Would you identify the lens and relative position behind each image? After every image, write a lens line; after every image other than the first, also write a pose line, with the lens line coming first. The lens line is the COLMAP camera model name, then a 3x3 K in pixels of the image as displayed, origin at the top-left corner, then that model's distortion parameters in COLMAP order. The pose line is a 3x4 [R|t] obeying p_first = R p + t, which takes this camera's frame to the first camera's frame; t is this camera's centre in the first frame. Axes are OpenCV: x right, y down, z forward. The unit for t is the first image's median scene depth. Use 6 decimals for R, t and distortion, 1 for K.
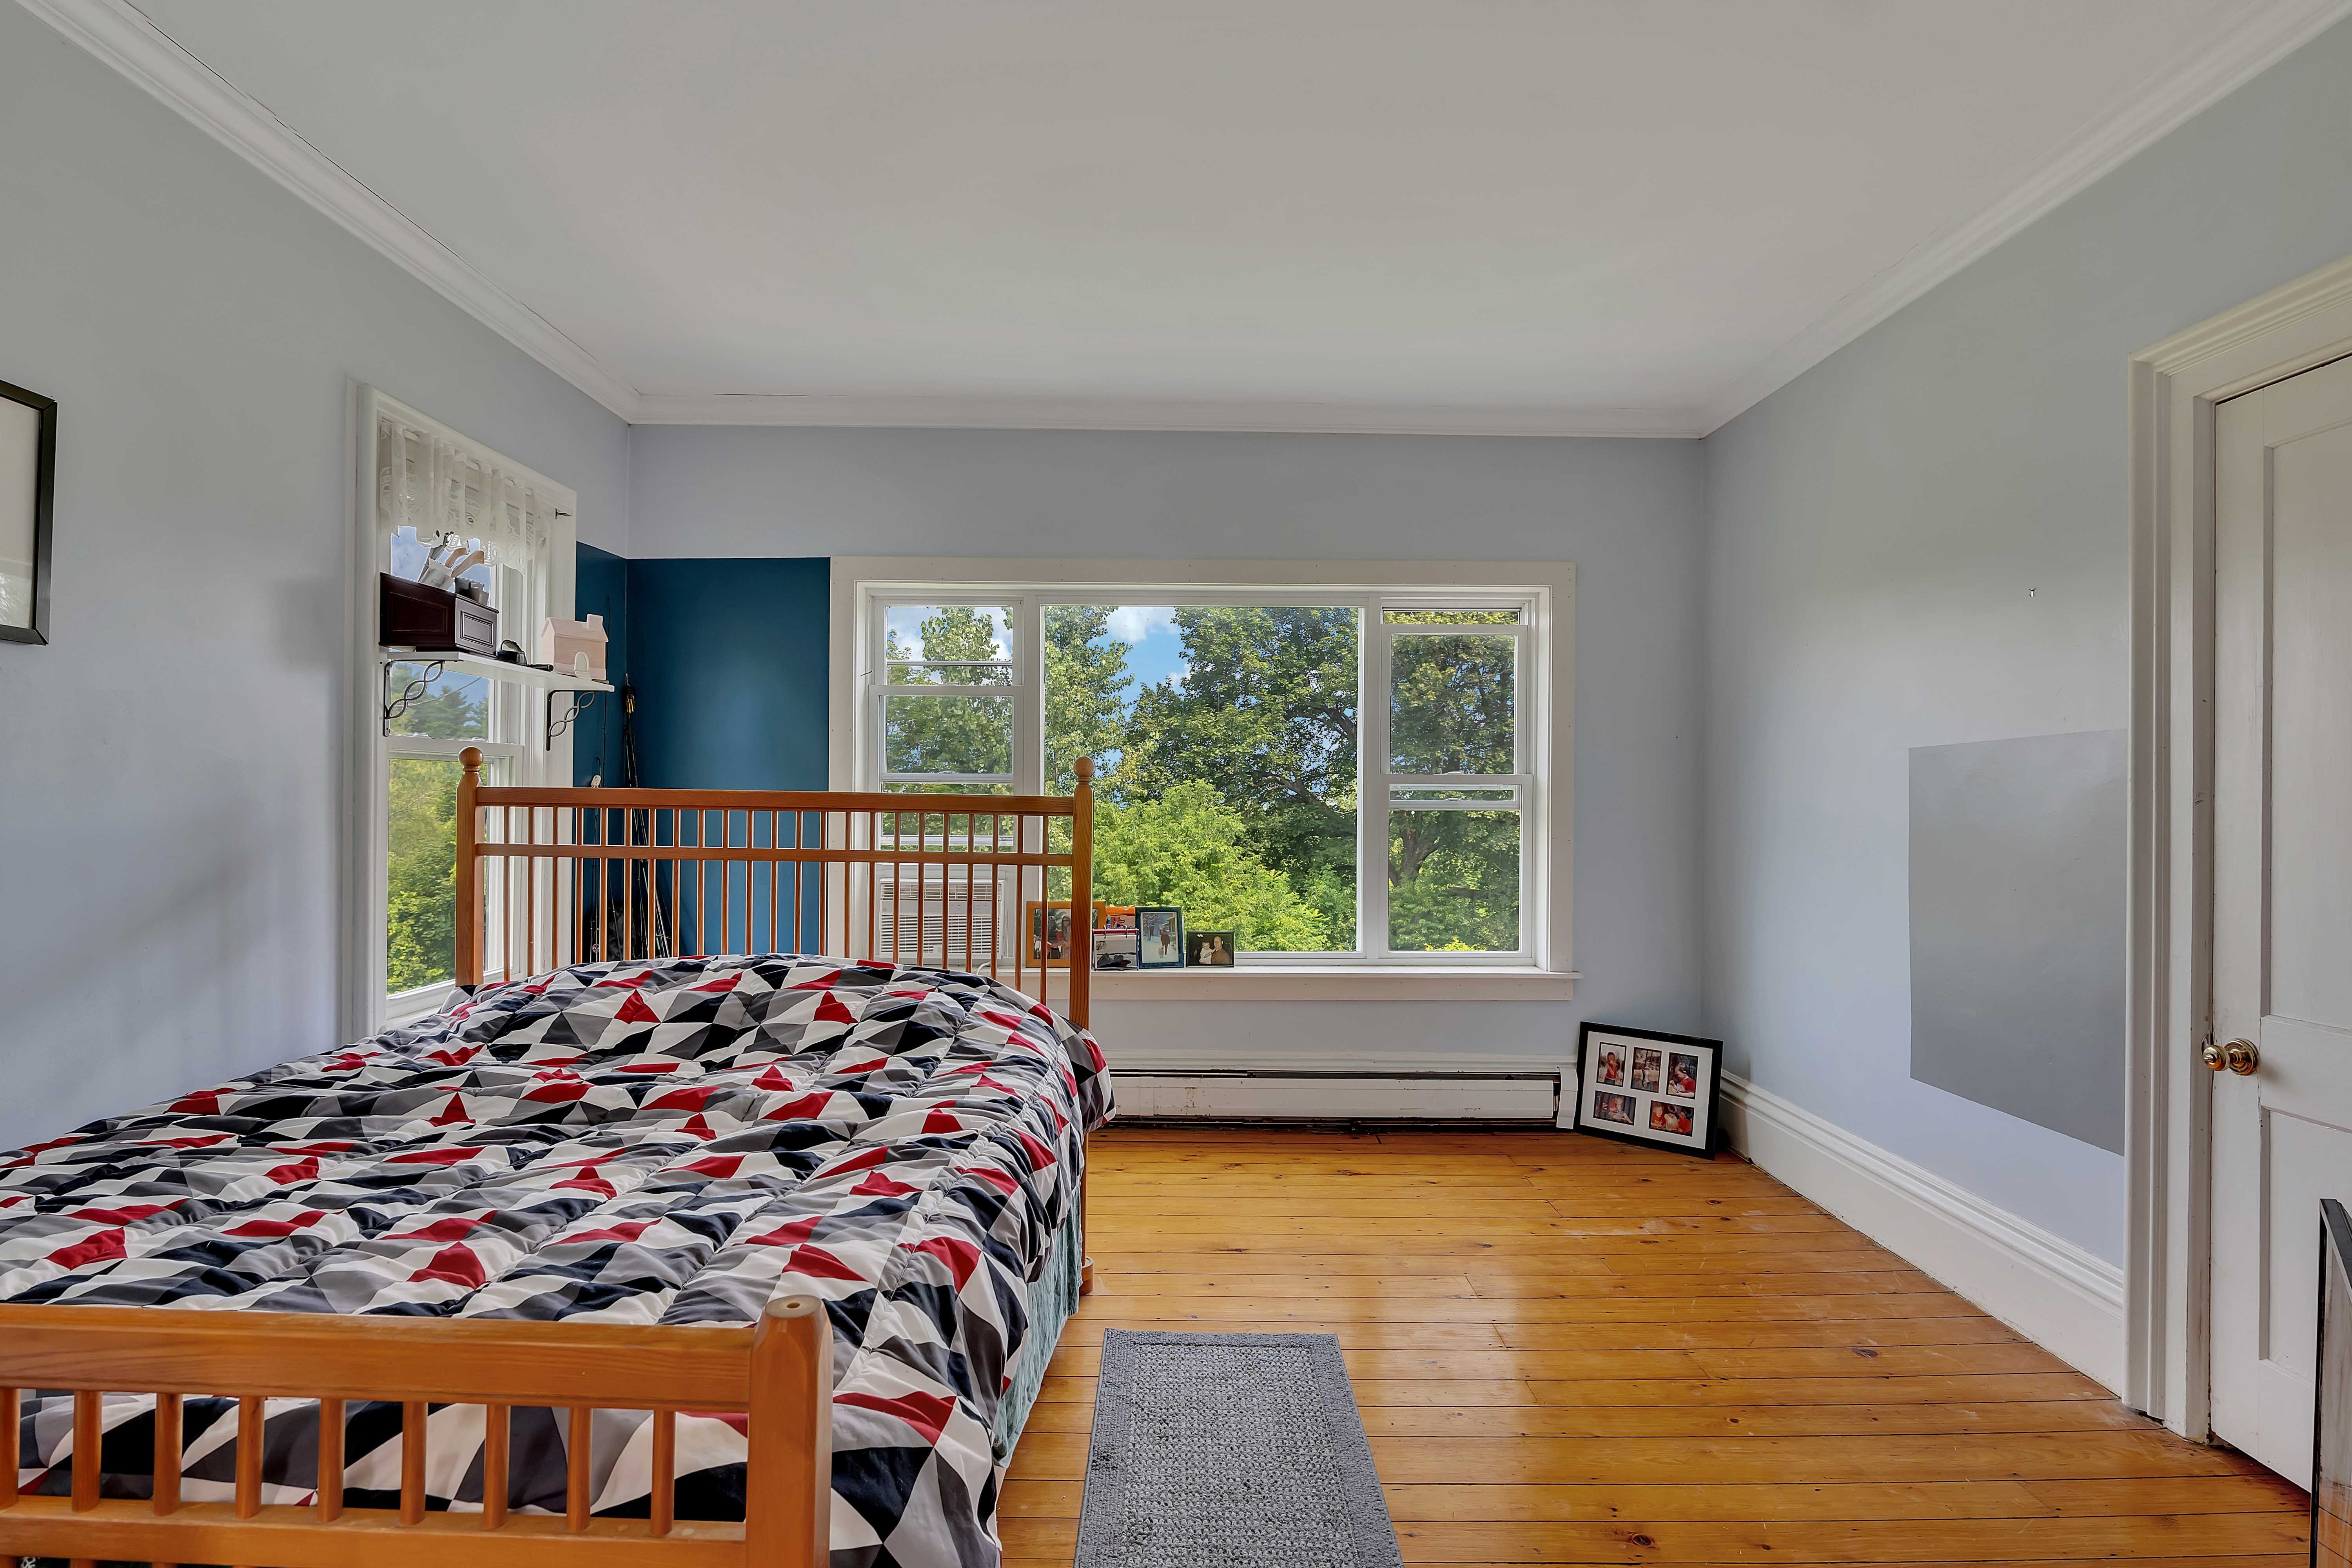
lens RADIAL K [[1233.5, 0, 1181.4], [0, 1233.5, 776.0], [0, 0, 1]] dist [-0.010206, 0.001051]
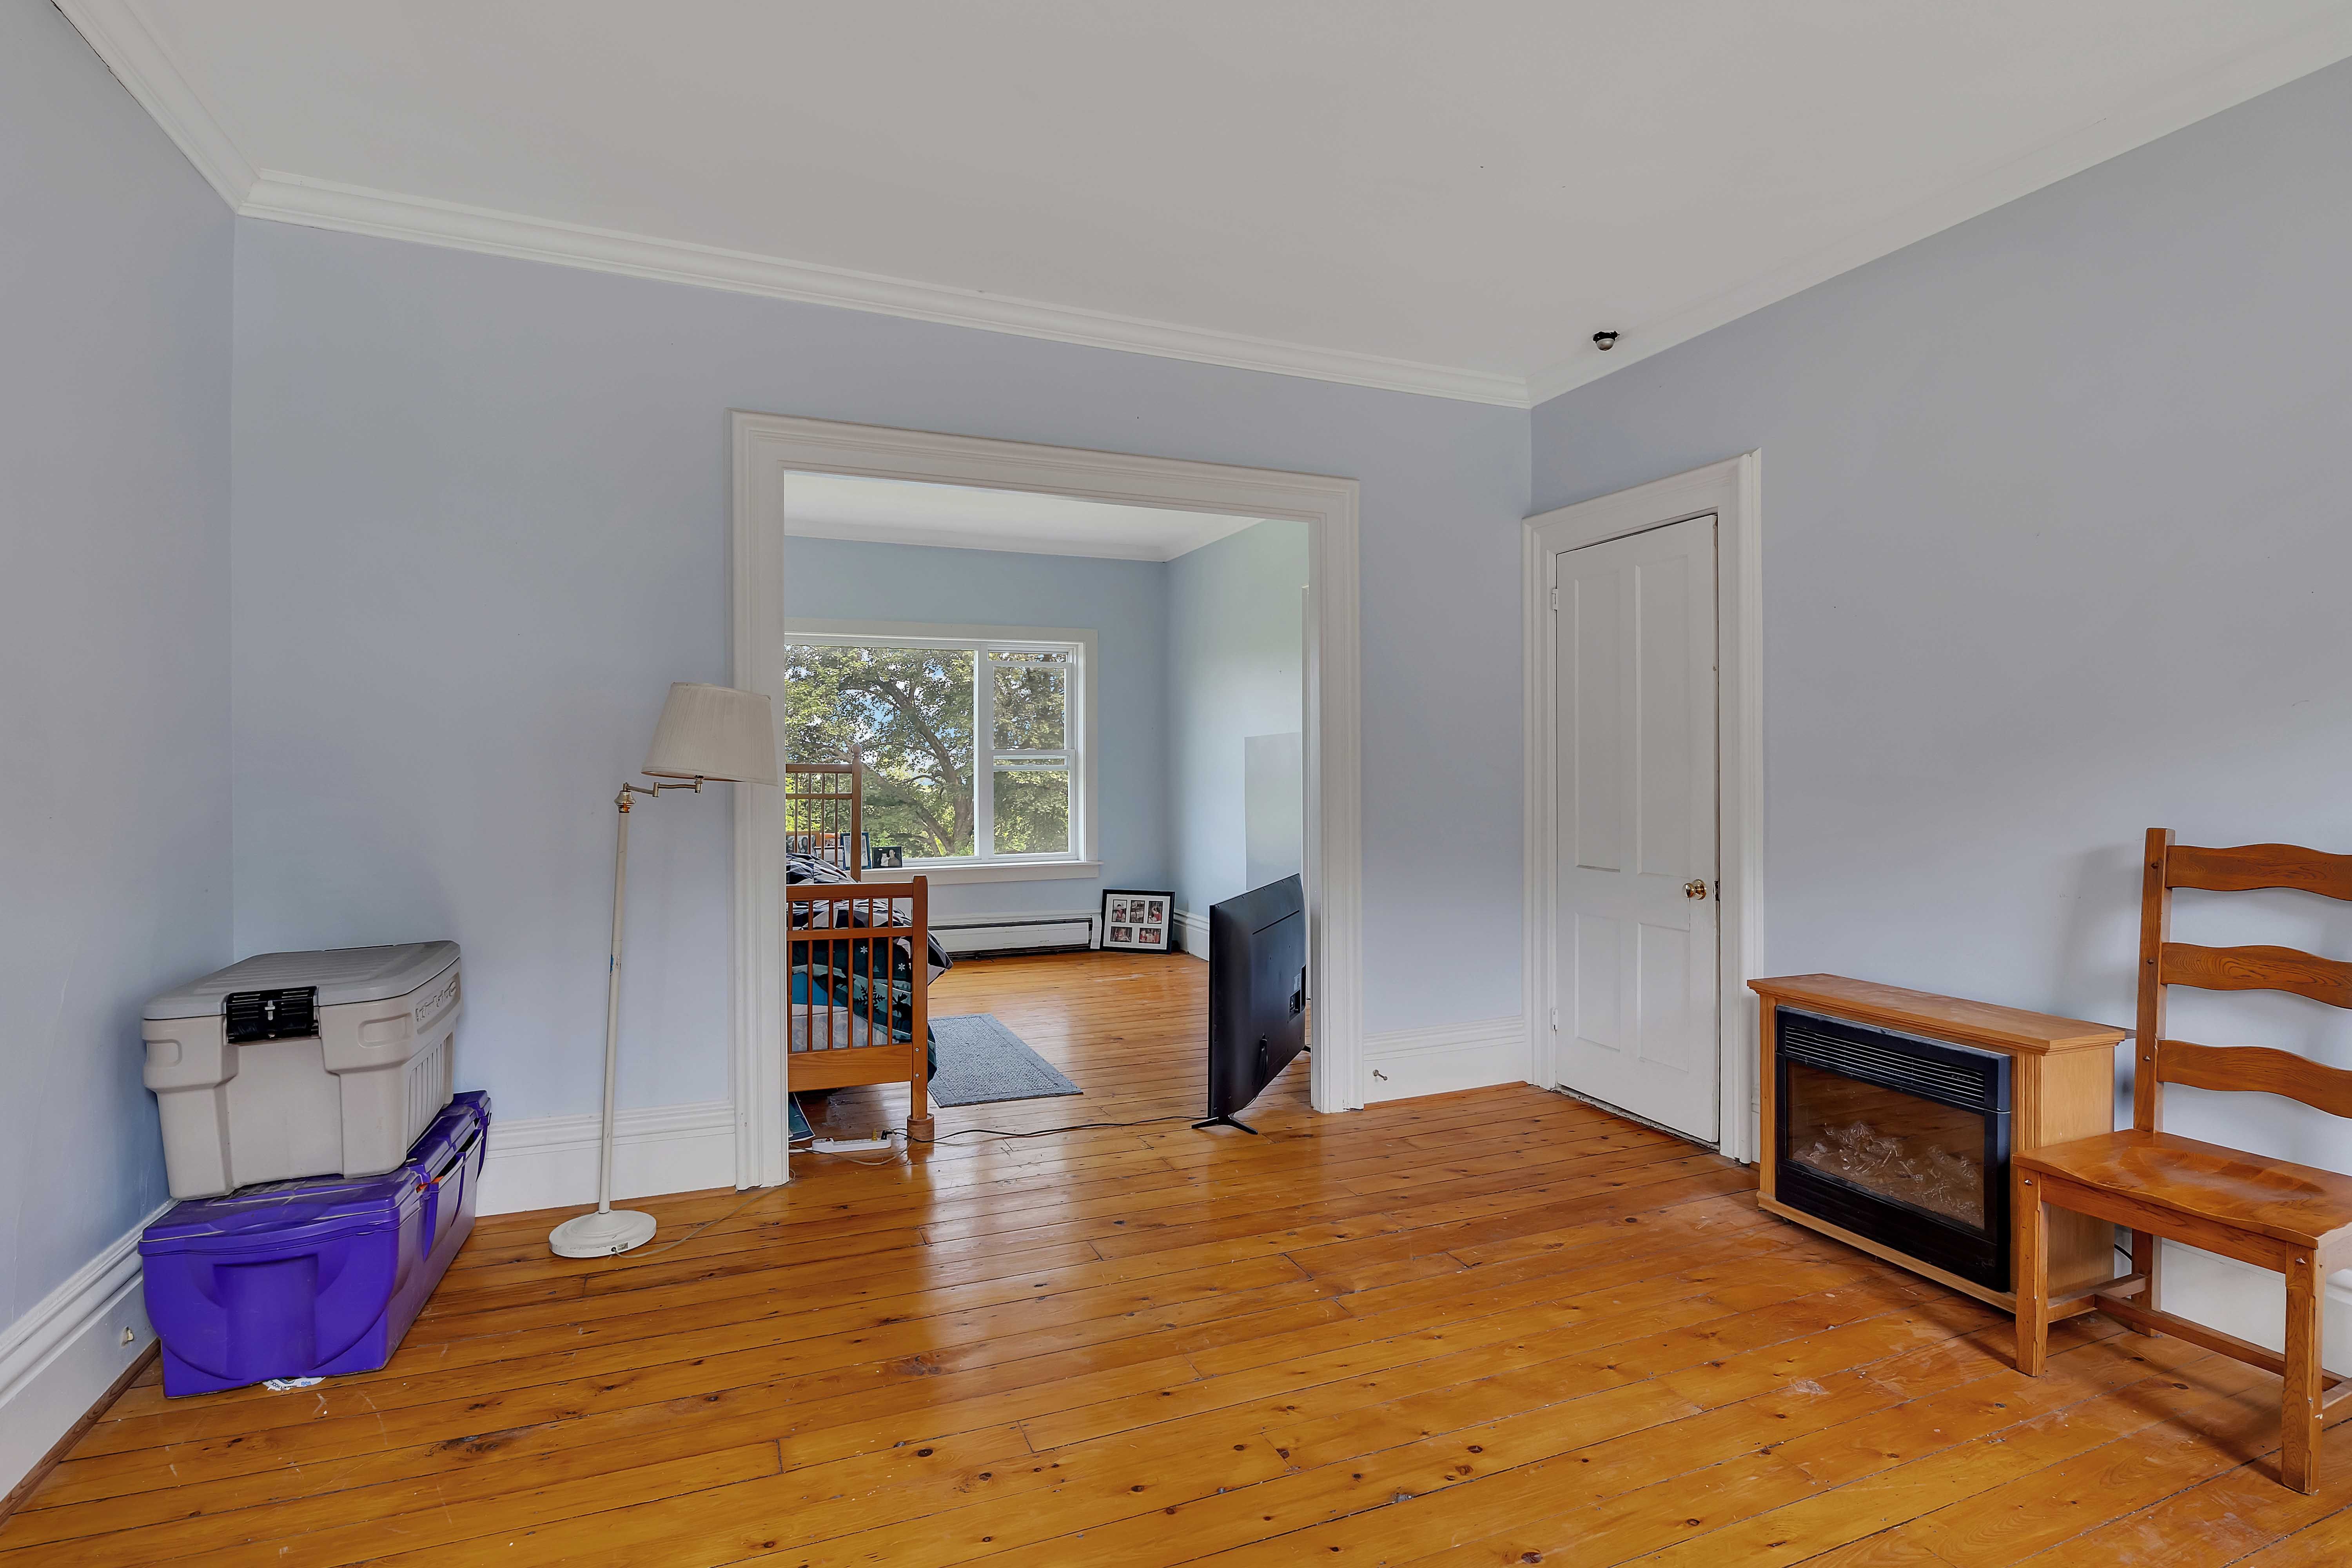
lens RADIAL K [[1233.5, 0, 1181.4], [0, 1233.5, 776.0], [0, 0, 1]] dist [-0.010206, 0.001051]
pose [[0.933899, -0.015201, 0.357213, -0.205021], [0.006423, 0.999648, 0.025749, -0.008559], [-0.357478, -0.021753, 0.933668, -0.704192]]
